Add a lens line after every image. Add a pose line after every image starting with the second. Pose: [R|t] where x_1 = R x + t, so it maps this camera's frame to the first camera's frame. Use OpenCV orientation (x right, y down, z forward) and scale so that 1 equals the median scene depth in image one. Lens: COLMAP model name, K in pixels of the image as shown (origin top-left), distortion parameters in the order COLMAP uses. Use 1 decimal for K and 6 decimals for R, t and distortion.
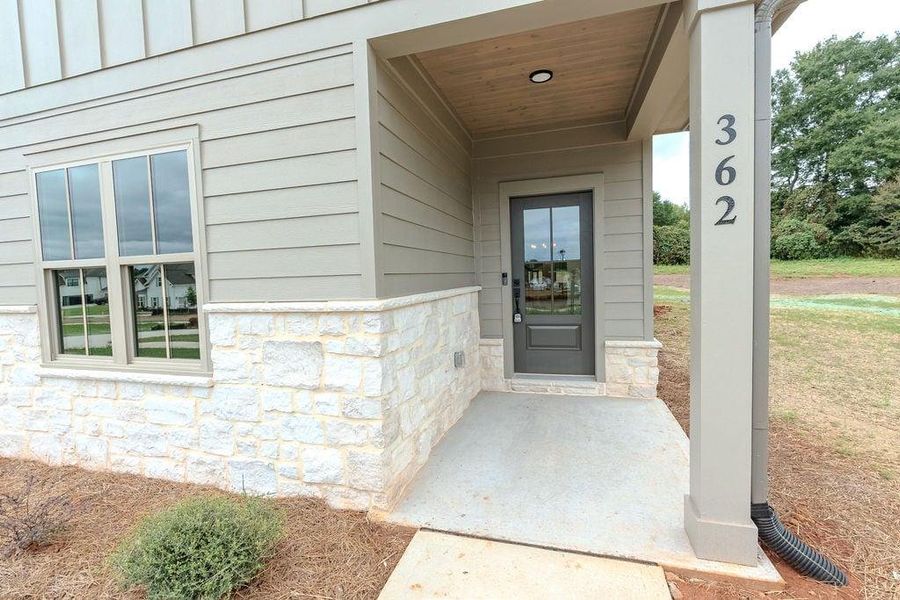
lens RADIAL K [[408.5, 0, 454.3], [0, 408.5, 297.3], [0, 0, 1]] dist [-0.003251, -0.000418]
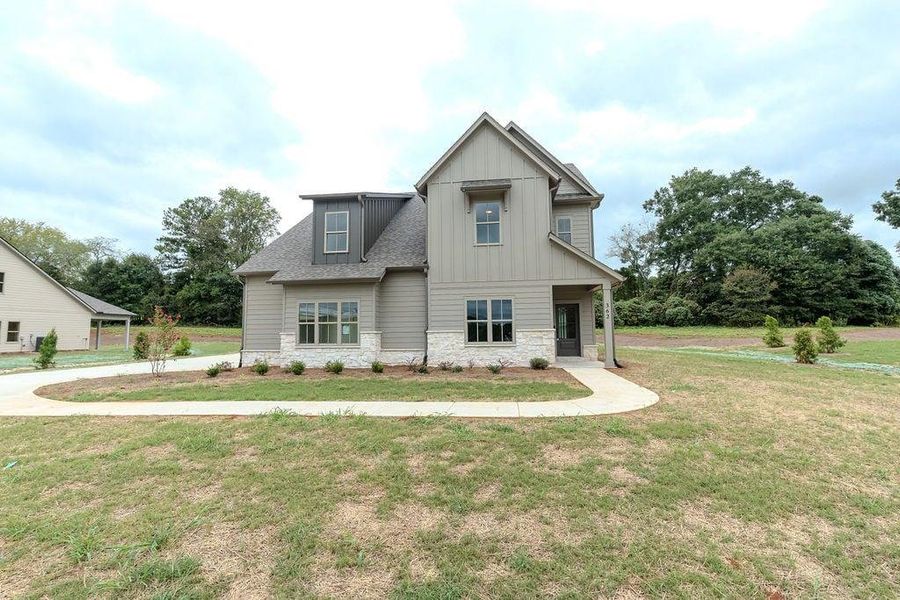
lens RADIAL K [[409.8, 0, 453.9], [0, 409.8, 299.7], [0, 0, 1]] dist [-0.004670, -0.000265]
pose [[0.986689, 0.032852, 0.159264, -0.281743], [-0.009967, 0.989757, -0.142412, 0.048827], [-0.162311, 0.138929, 0.976910, -0.501210]]
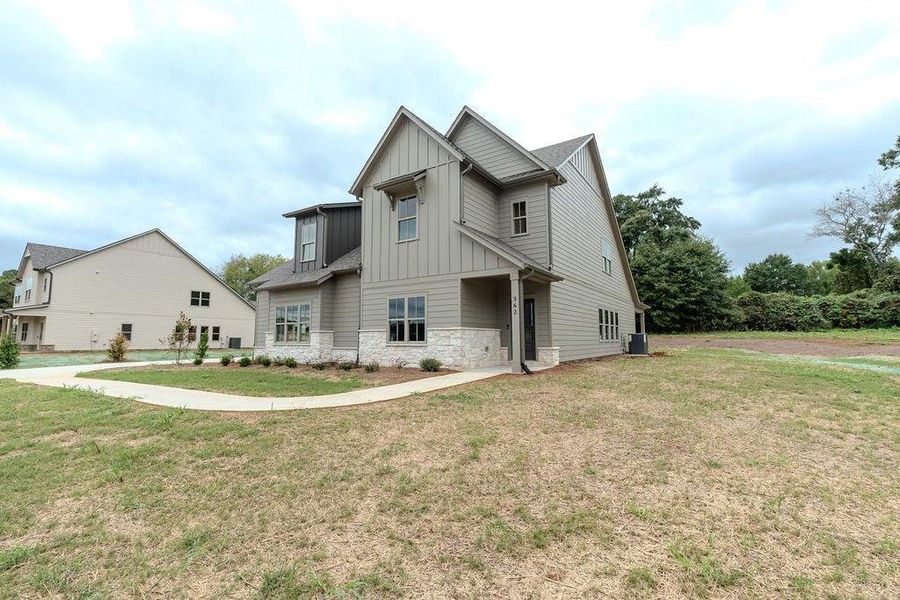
lens RADIAL K [[409.8, 0, 453.9], [0, 409.8, 299.7], [0, 0, 1]] dist [-0.004670, -0.000265]
pose [[0.956204, -0.002057, -0.292695, 0.139910], [-0.041401, 0.988971, -0.142203, 0.045234], [0.289760, 0.148093, 0.945573, -0.446071]]
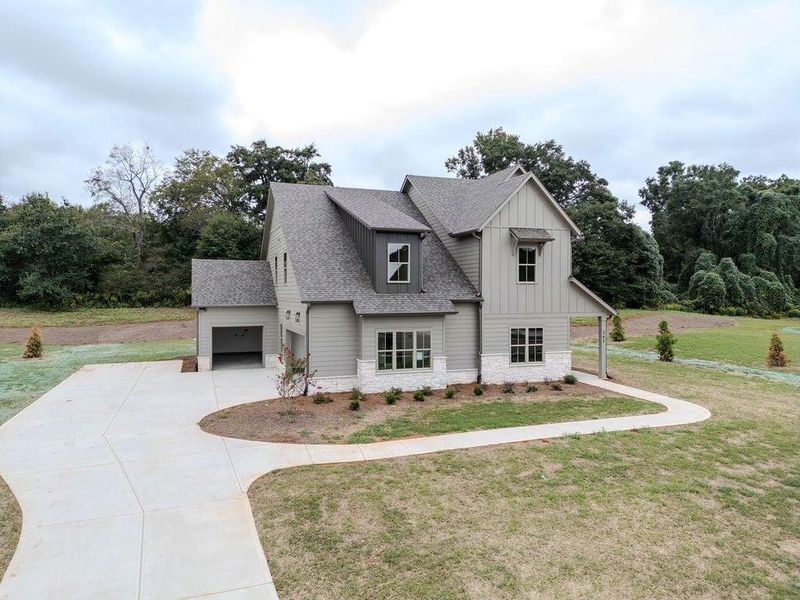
lens RADIAL K [[566.0, 0, 400.0], [0, 566.0, 300.0], [0, 0, 1]] dist [0.061003, -0.000716]
pose [[0.806236, 0.023793, 0.591115, -1.000060], [0.007896, 0.998669, -0.050967, -0.046900], [-0.591541, 0.045758, 0.804975, -0.630057]]
